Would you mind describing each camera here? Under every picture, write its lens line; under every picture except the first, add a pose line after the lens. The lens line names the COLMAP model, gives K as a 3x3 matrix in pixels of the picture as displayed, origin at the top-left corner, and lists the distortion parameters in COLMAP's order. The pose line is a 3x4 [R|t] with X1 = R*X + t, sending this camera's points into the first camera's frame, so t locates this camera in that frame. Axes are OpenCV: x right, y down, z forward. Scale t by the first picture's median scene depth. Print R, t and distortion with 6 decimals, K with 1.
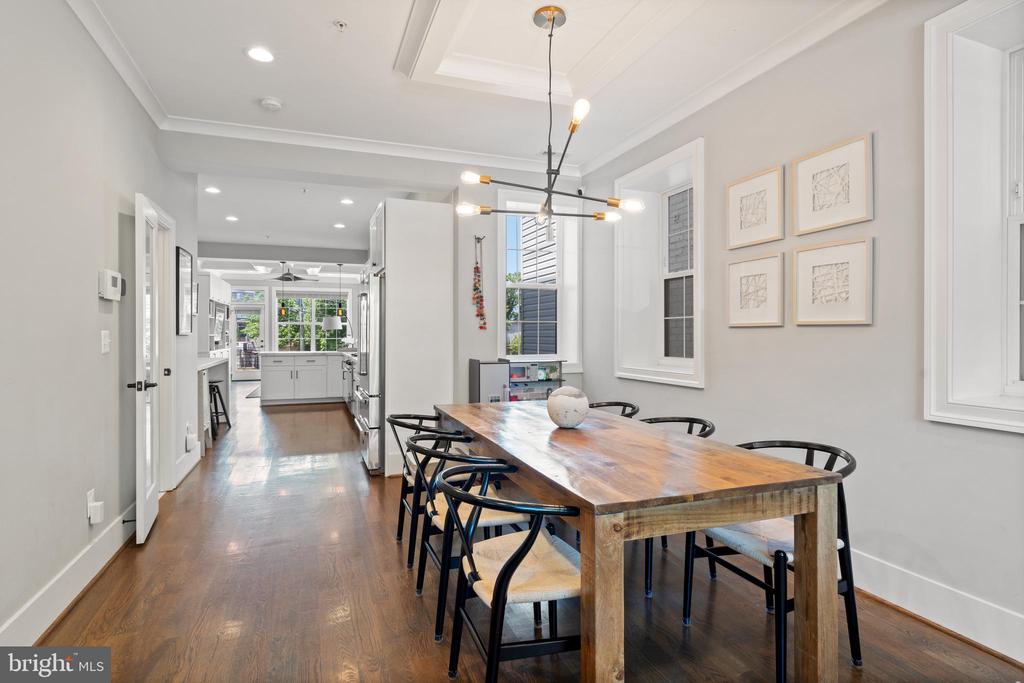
lens RADIAL K [[521.0, 0, 508.5], [0, 521.0, 338.7], [0, 0, 1]] dist [-0.004197, -0.000328]
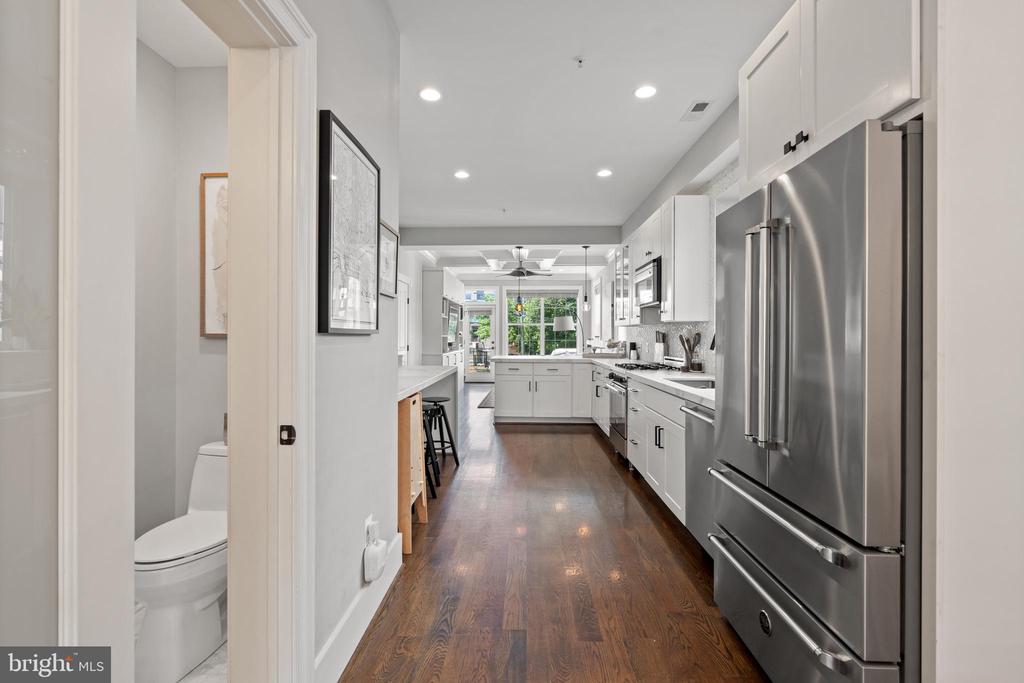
lens RADIAL K [[462.4, 0, 509.6], [0, 462.4, 339.5], [0, 0, 1]] dist [-0.004615, 0.001864]
pose [[0.921538, 0.006395, -0.388235, -0.132595], [-0.007150, 0.999974, -0.000498, -0.001414], [0.388221, 0.003235, 0.921560, 0.261532]]
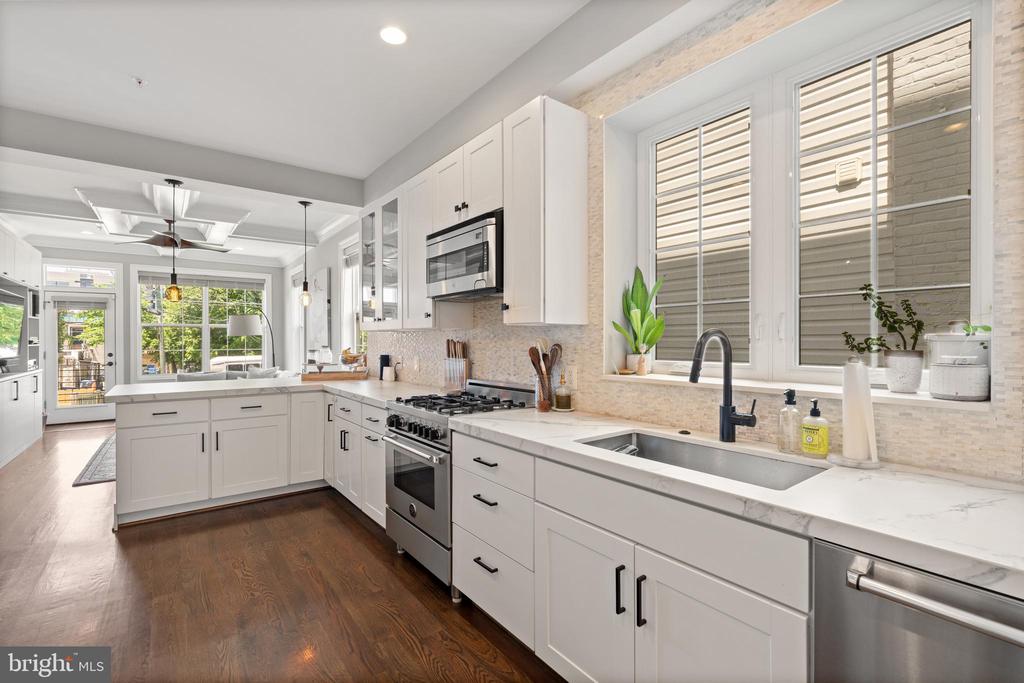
lens RADIAL K [[462.4, 0, 512.7], [0, 462.4, 342.2], [0, 0, 1]] dist [-0.004615, 0.001864]
pose [[0.960369, -0.002287, 0.278721, -0.215962], [0.003478, 0.999987, -0.003779, -0.007752], [-0.278708, 0.004599, 0.960365, 0.441239]]
